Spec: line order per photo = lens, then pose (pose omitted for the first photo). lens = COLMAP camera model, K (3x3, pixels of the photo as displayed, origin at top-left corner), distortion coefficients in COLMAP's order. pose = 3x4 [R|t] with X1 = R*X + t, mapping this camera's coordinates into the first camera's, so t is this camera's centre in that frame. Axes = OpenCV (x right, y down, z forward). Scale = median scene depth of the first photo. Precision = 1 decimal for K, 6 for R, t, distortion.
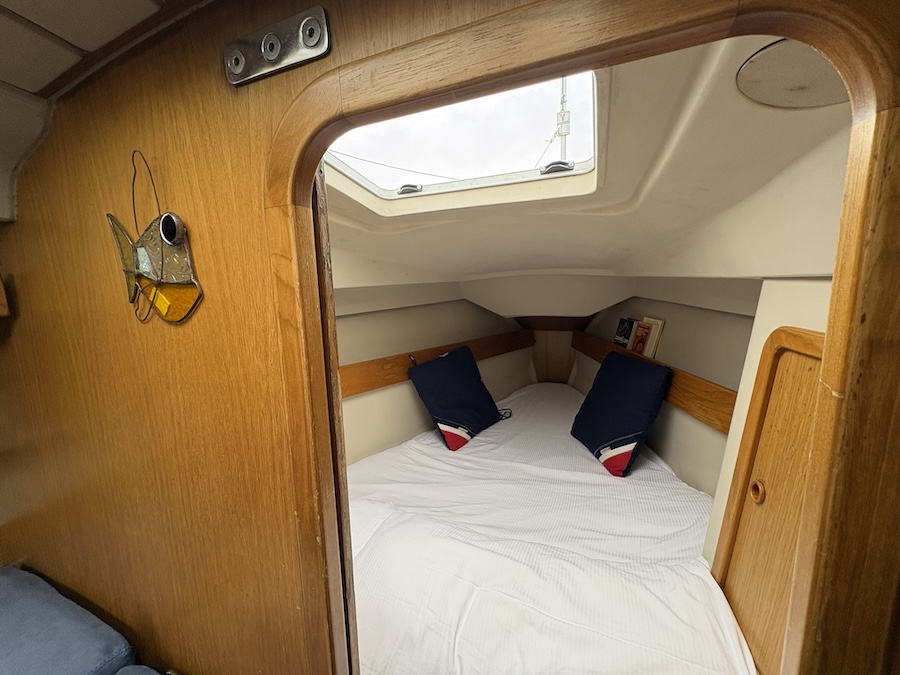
lens RADIAL K [[356.6, 0, 450.4], [0, 356.6, 338.2], [0, 0, 1]] dist [-0.000950, 0.000420]
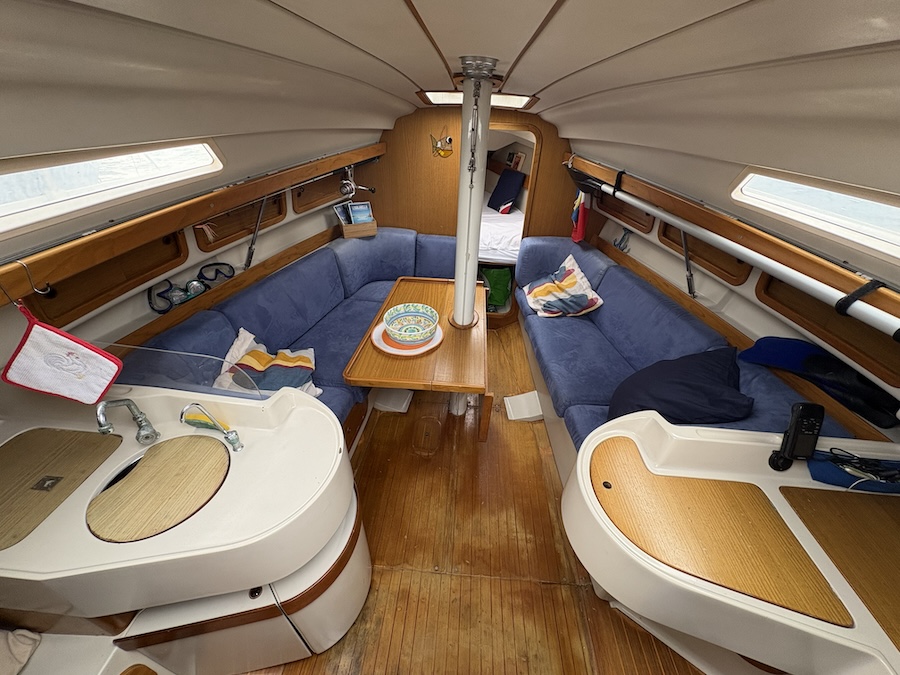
lens RADIAL K [[356.6, 0, 450.6], [0, 356.6, 338.7], [0, 0, 1]] dist [-0.000950, 0.000420]
pose [[0.945217, -0.129719, 0.299562, -0.761412], [-0.017047, 0.896792, 0.442124, 0.008768], [-0.325997, -0.423010, 0.845452, -1.387420]]
